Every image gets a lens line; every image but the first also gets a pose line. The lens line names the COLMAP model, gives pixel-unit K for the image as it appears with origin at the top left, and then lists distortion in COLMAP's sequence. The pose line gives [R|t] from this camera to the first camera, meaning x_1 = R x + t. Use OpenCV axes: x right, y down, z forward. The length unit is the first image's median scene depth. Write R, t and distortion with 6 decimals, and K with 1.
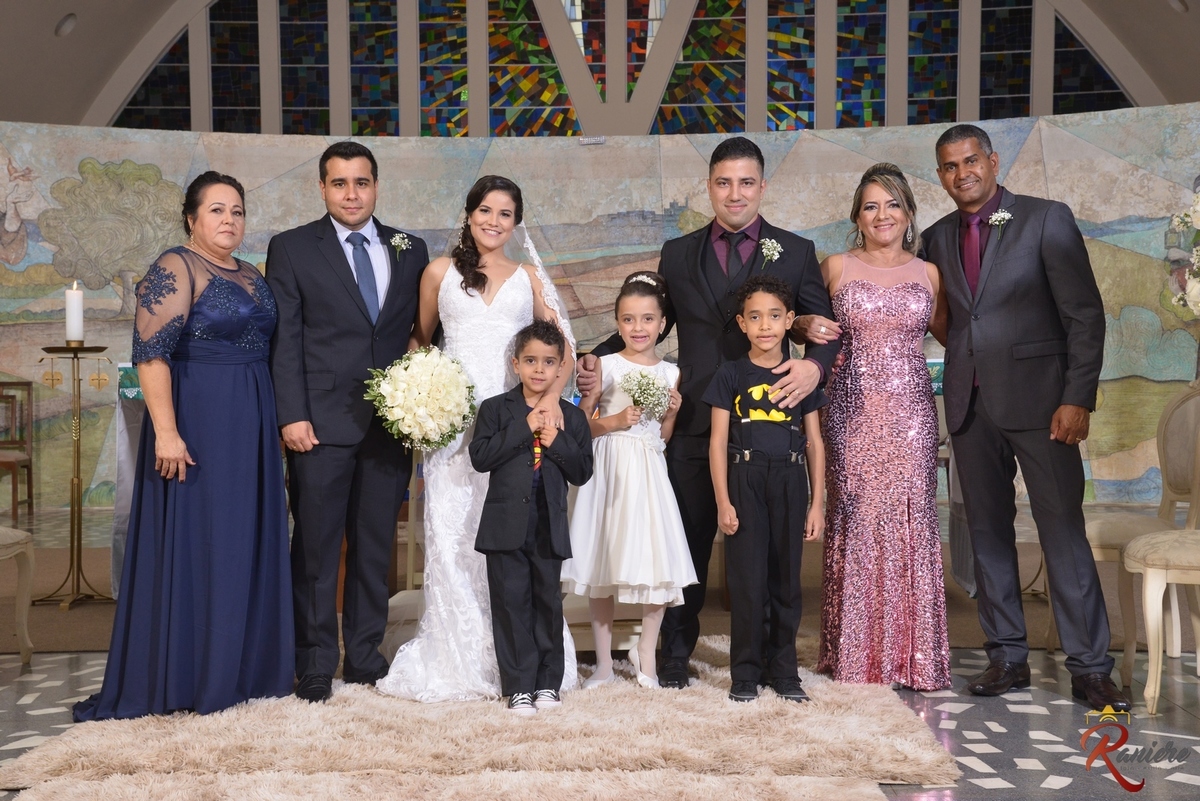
lens RADIAL K [[1584.6, 0, 597.2], [0, 1584.6, 395.8], [0, 0, 1]] dist [0.202201, 0.000000]
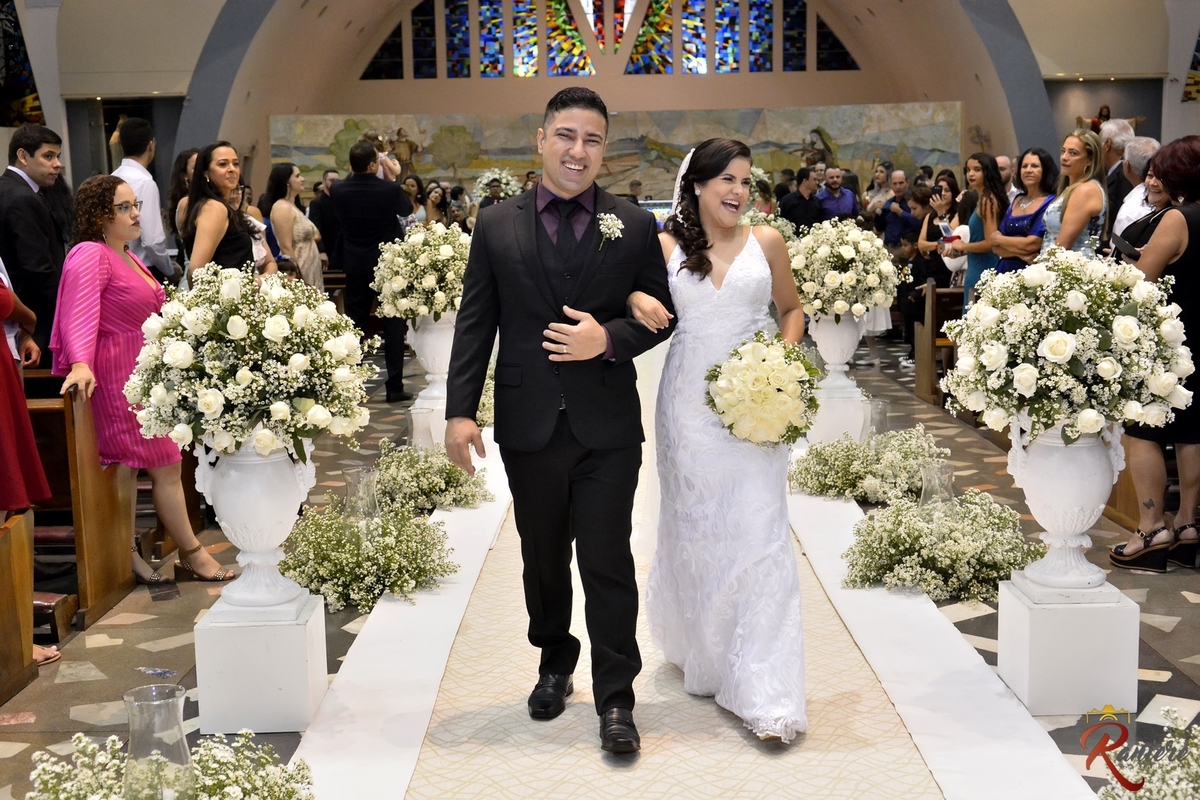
lens RADIAL K [[1428.0, 0, 600.3], [0, 1428.0, 402.9], [0, 0, 1]] dist [-0.093205, 0.000000]
pose [[0.999497, -0.016730, 0.026933, -0.058196], [0.012326, 0.987670, 0.156062, -0.026291], [-0.029212, -0.155652, 0.987380, -0.896242]]
